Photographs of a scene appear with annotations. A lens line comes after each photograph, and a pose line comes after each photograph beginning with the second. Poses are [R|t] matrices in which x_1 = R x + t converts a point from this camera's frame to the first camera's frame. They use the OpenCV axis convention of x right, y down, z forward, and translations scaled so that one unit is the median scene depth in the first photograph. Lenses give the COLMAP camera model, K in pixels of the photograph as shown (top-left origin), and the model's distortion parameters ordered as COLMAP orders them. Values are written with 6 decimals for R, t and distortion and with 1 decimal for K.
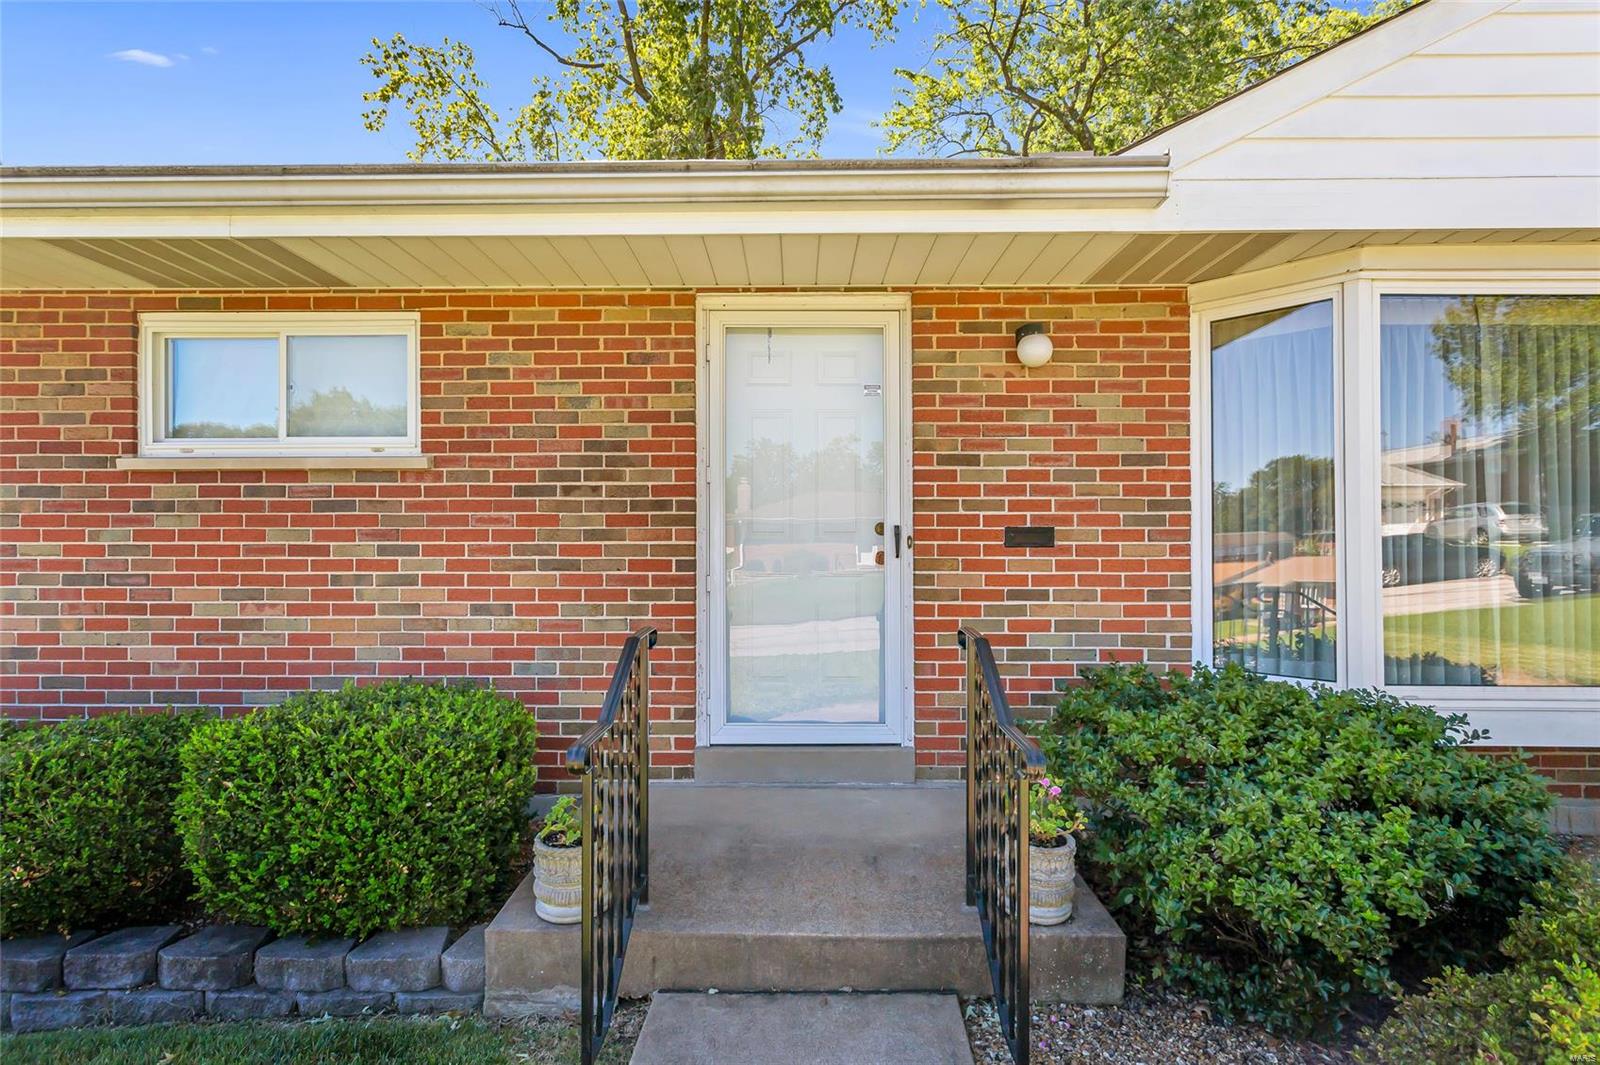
lens RADIAL K [[778.6, 0, 812.9], [0, 778.6, 538.8], [0, 0, 1]] dist [-0.001487, 0.001707]
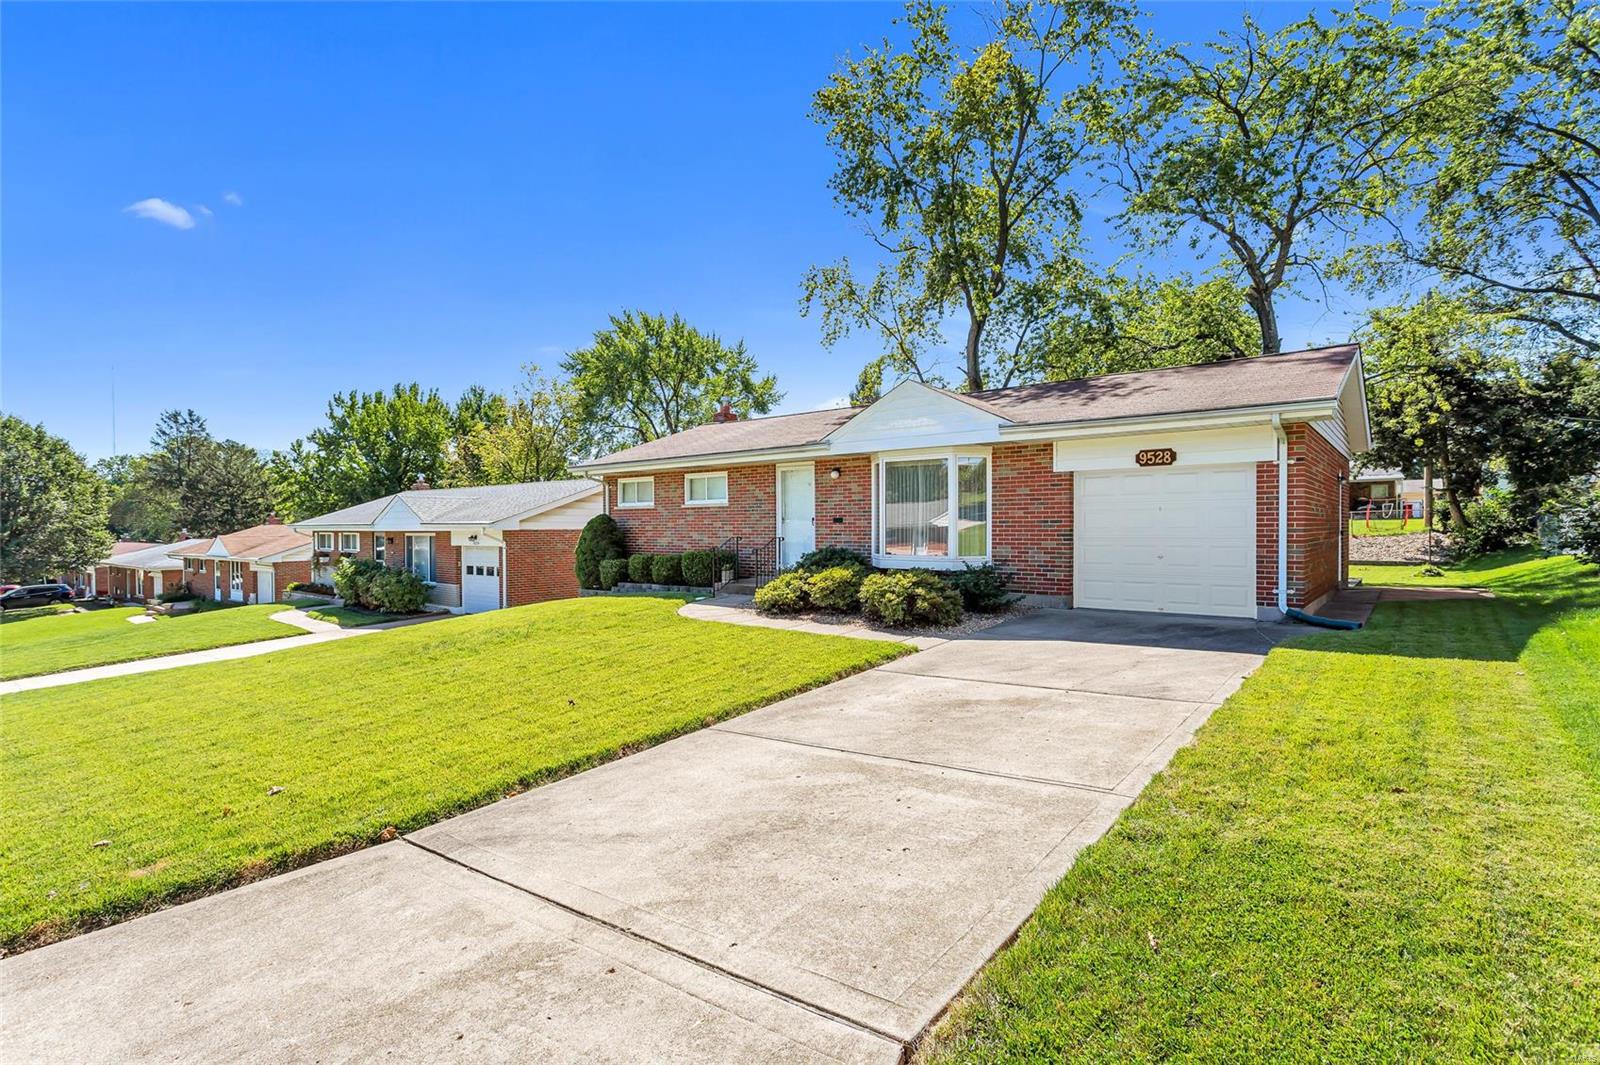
lens RADIAL K [[778.6, 0, 797.4], [0, 778.6, 531.6], [0, 0, 1]] dist [-0.001487, 0.001707]
pose [[0.785647, 0.000114, -0.618675, 2.600234], [0.008159, 0.999911, 0.010546, 0.012872], [0.618621, -0.013333, 0.785577, -2.294145]]
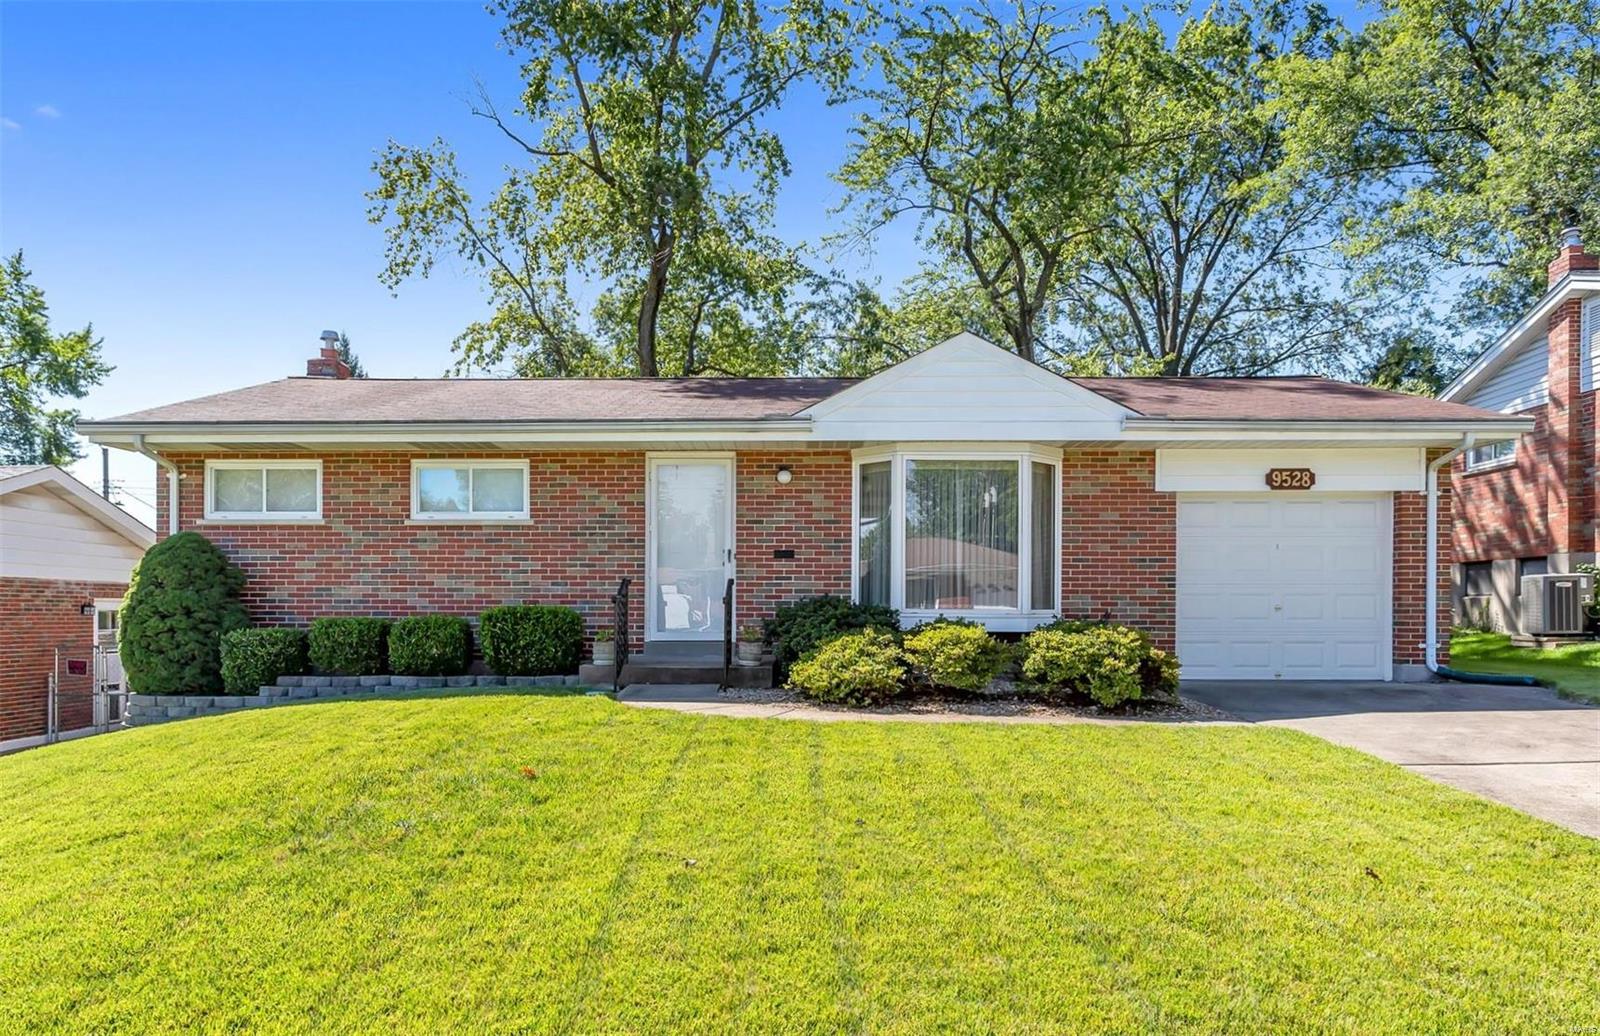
lens RADIAL K [[1091.3, 0, 811.2], [0, 1091.3, 601.9], [0, 0, 1]] dist [-0.003202, 0.005754]
pose [[0.999982, 0.002728, -0.005434, 0.378502], [-0.002772, 0.999962, -0.008240, 0.171022], [0.005411, 0.008255, 0.999951, -2.342740]]
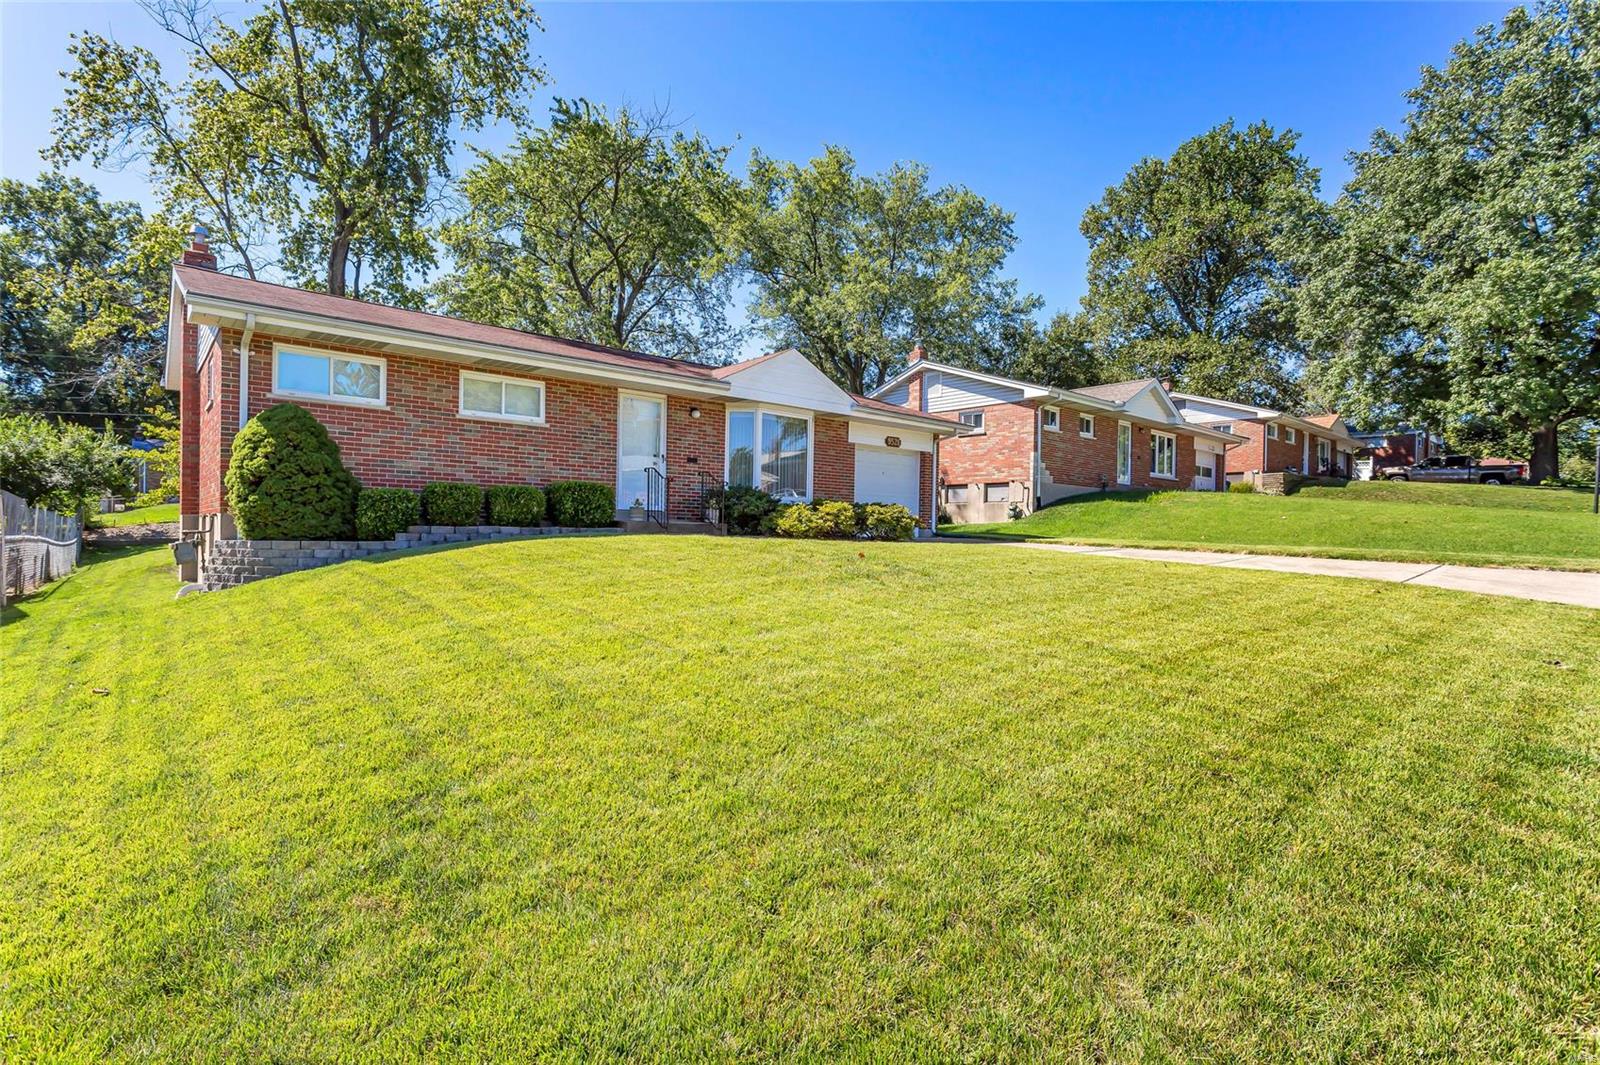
lens RADIAL K [[778.6, 0, 811.1], [0, 778.6, 520.7], [0, 0, 1]] dist [-0.001487, 0.001707]
pose [[0.732293, 0.021919, 0.680636, -1.990579], [-0.015761, 0.999760, -0.015239, 0.361002], [-0.680807, 0.000432, 0.732463, -2.349302]]
